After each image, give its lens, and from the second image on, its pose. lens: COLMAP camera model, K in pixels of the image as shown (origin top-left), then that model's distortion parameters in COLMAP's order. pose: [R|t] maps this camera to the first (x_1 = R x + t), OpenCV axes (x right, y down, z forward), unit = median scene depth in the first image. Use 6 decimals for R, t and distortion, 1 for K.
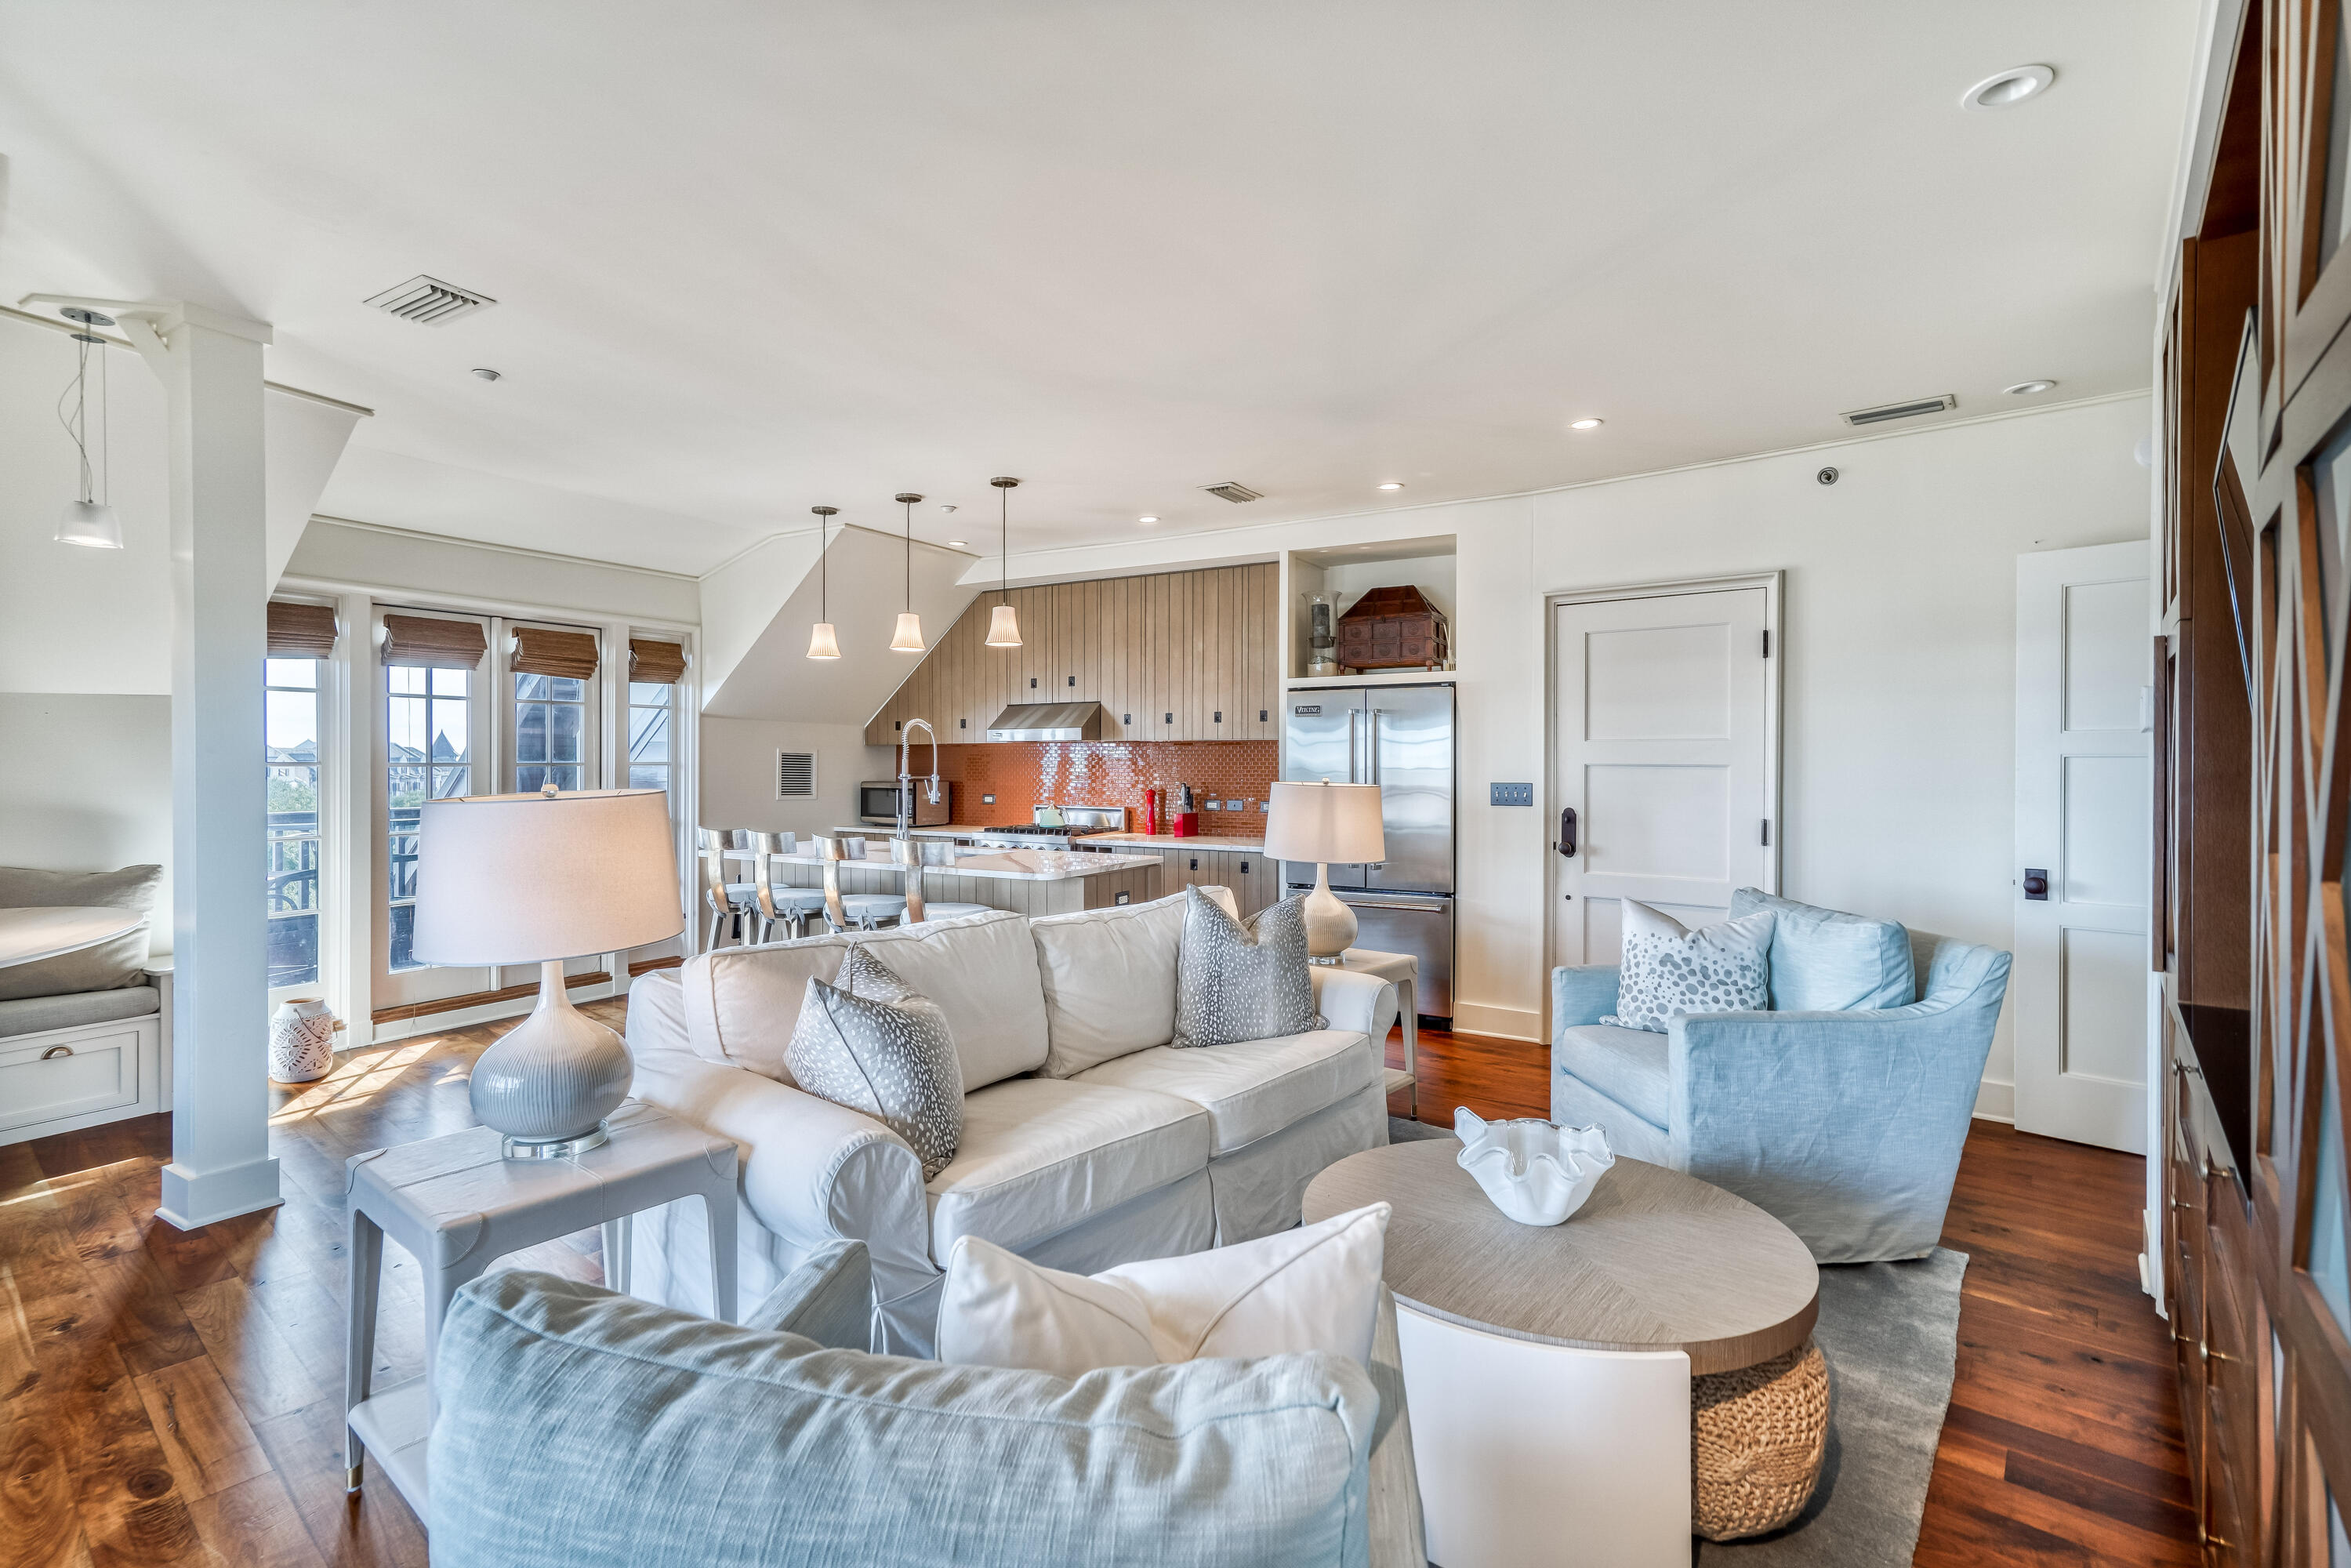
lens RADIAL K [[1092.5, 0, 1154.3], [0, 1092.5, 772.7], [0, 0, 1]] dist [0.010326, 0.001614]
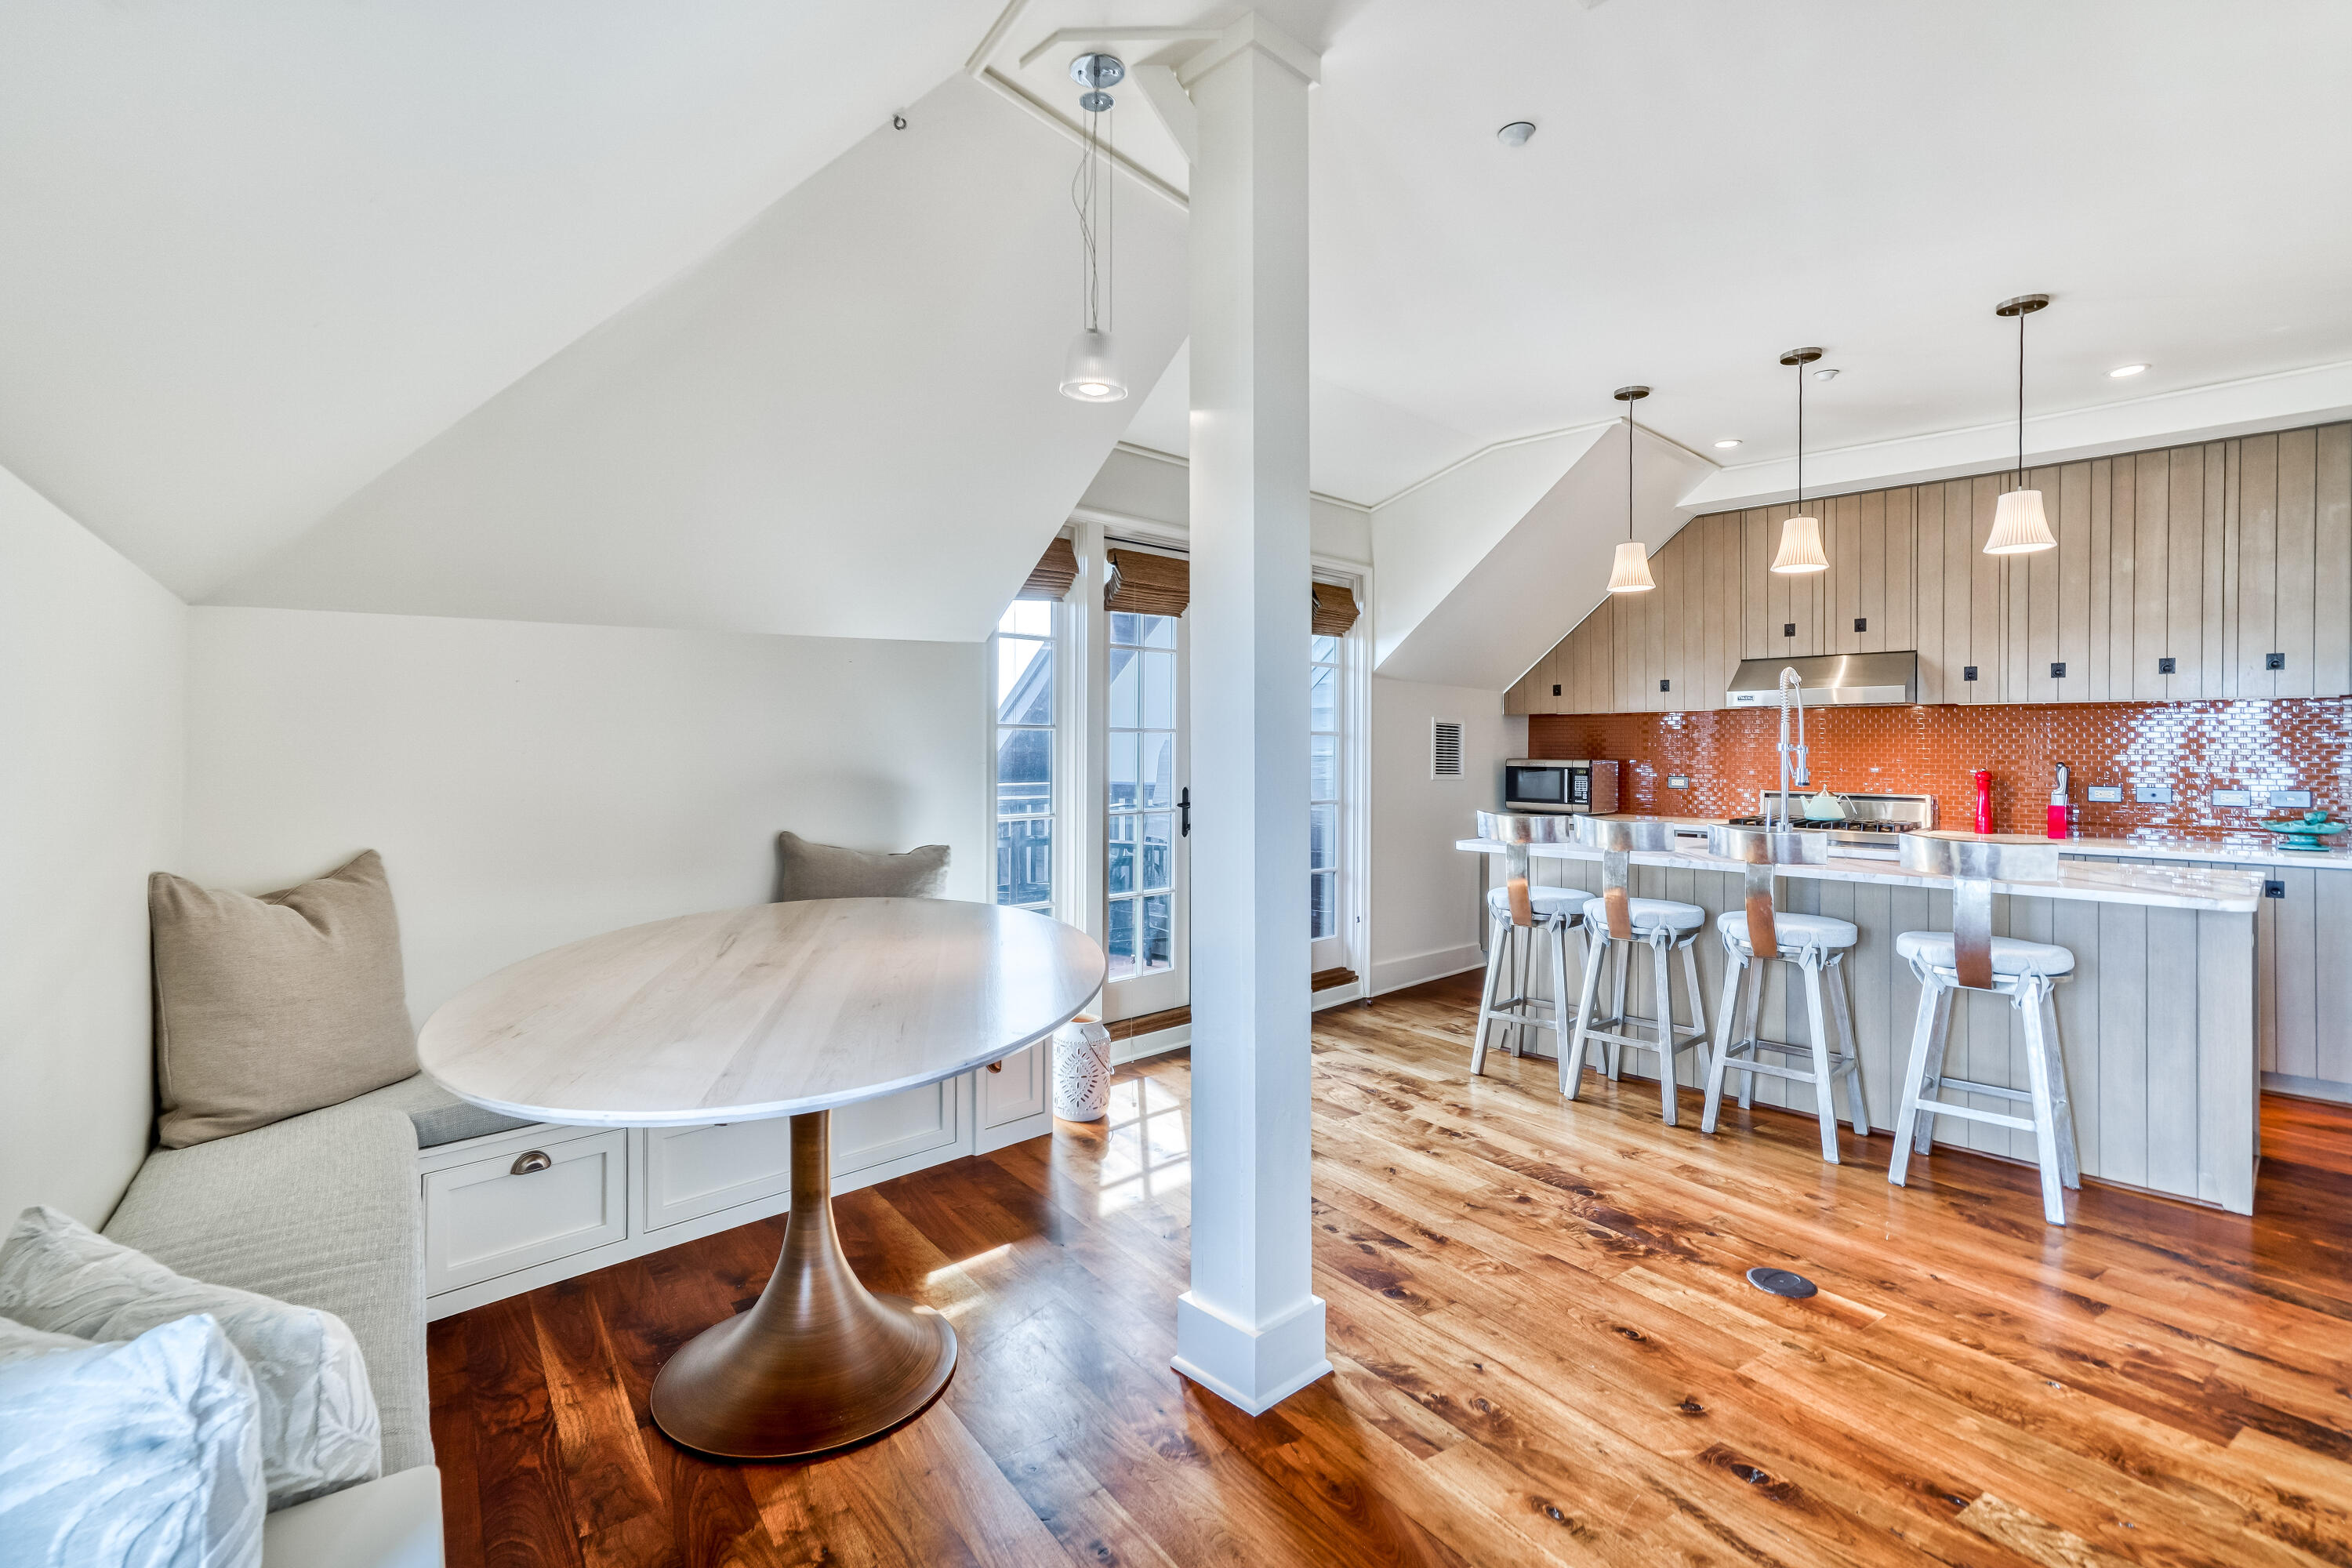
lens RADIAL K [[1092.9, 0, 1166.2], [0, 1092.9, 750.0], [0, 0, 1]] dist [0.010326, 0.001614]
pose [[0.969978, 0.004802, -0.243146, -0.382368], [-0.007197, 0.999934, -0.008962, 0.013011], [0.243087, 0.010442, 0.969948, 0.174295]]
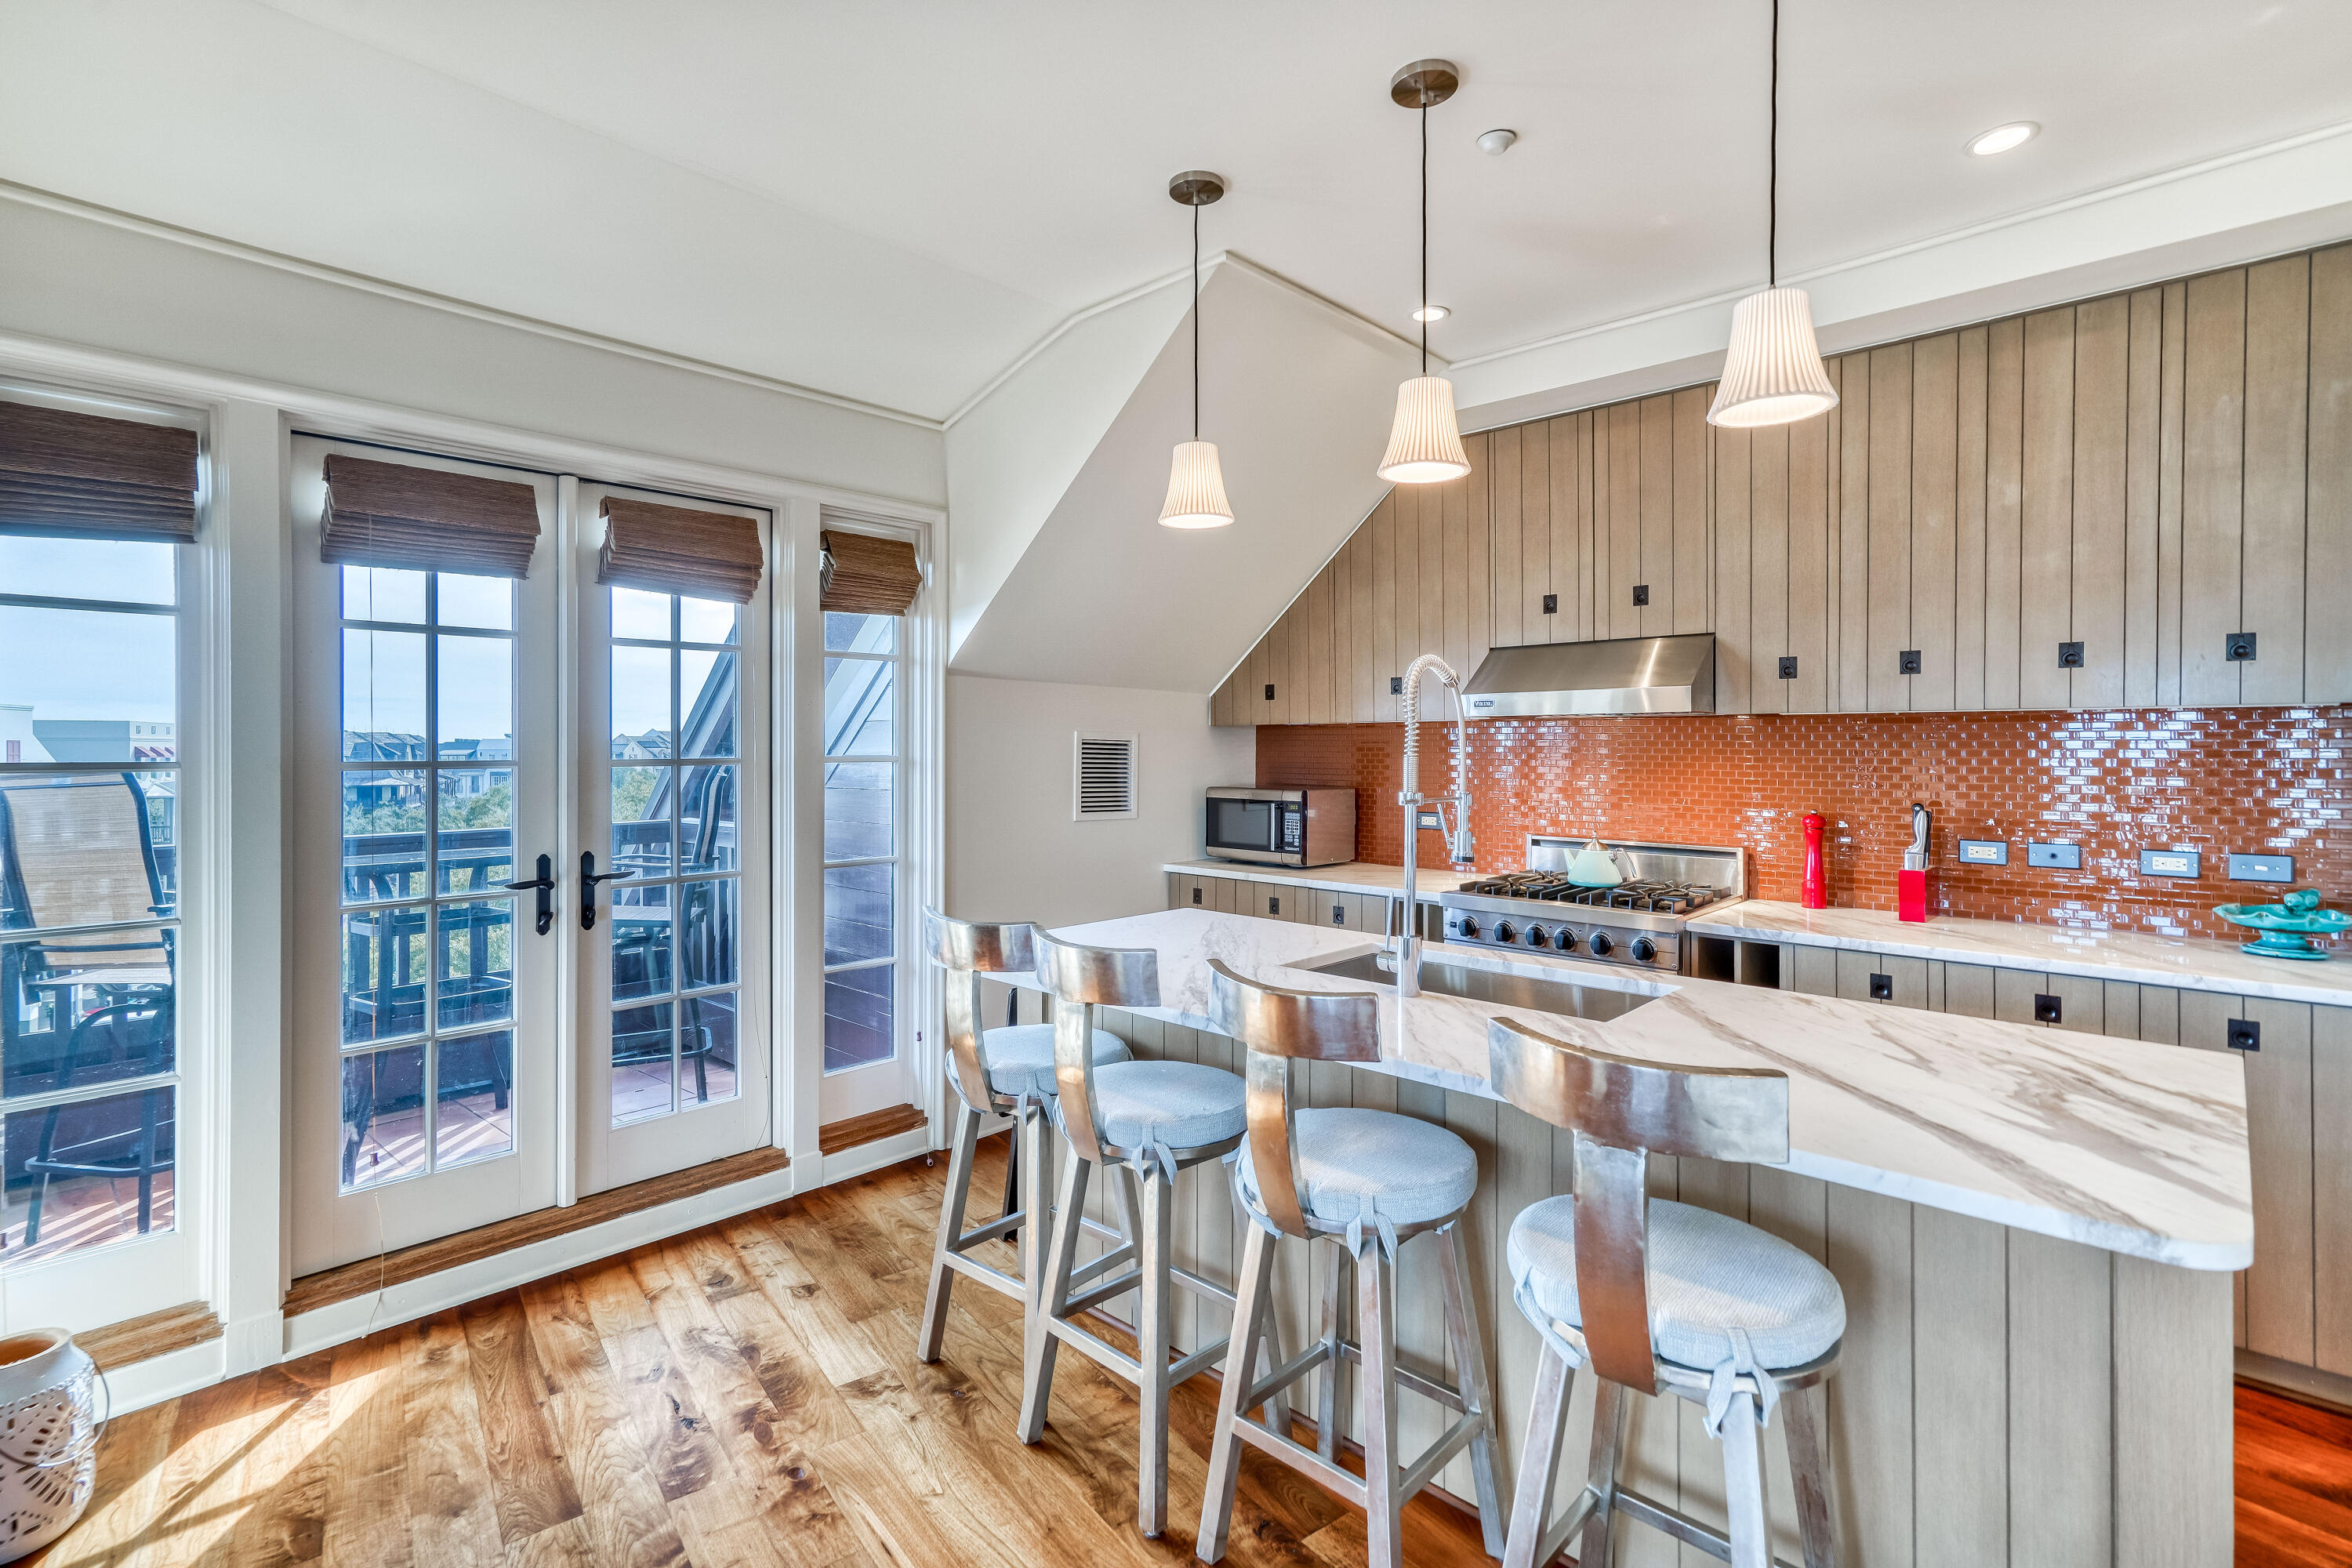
lens RADIAL K [[1092.9, 0, 1182.2], [0, 1092.9, 755.9], [0, 0, 1]] dist [0.010326, 0.001614]
pose [[0.978838, 0.001320, -0.204633, -0.193754], [-0.001487, 0.999999, -0.000665, -0.010156], [0.204632, 0.000955, 0.978839, 0.505673]]
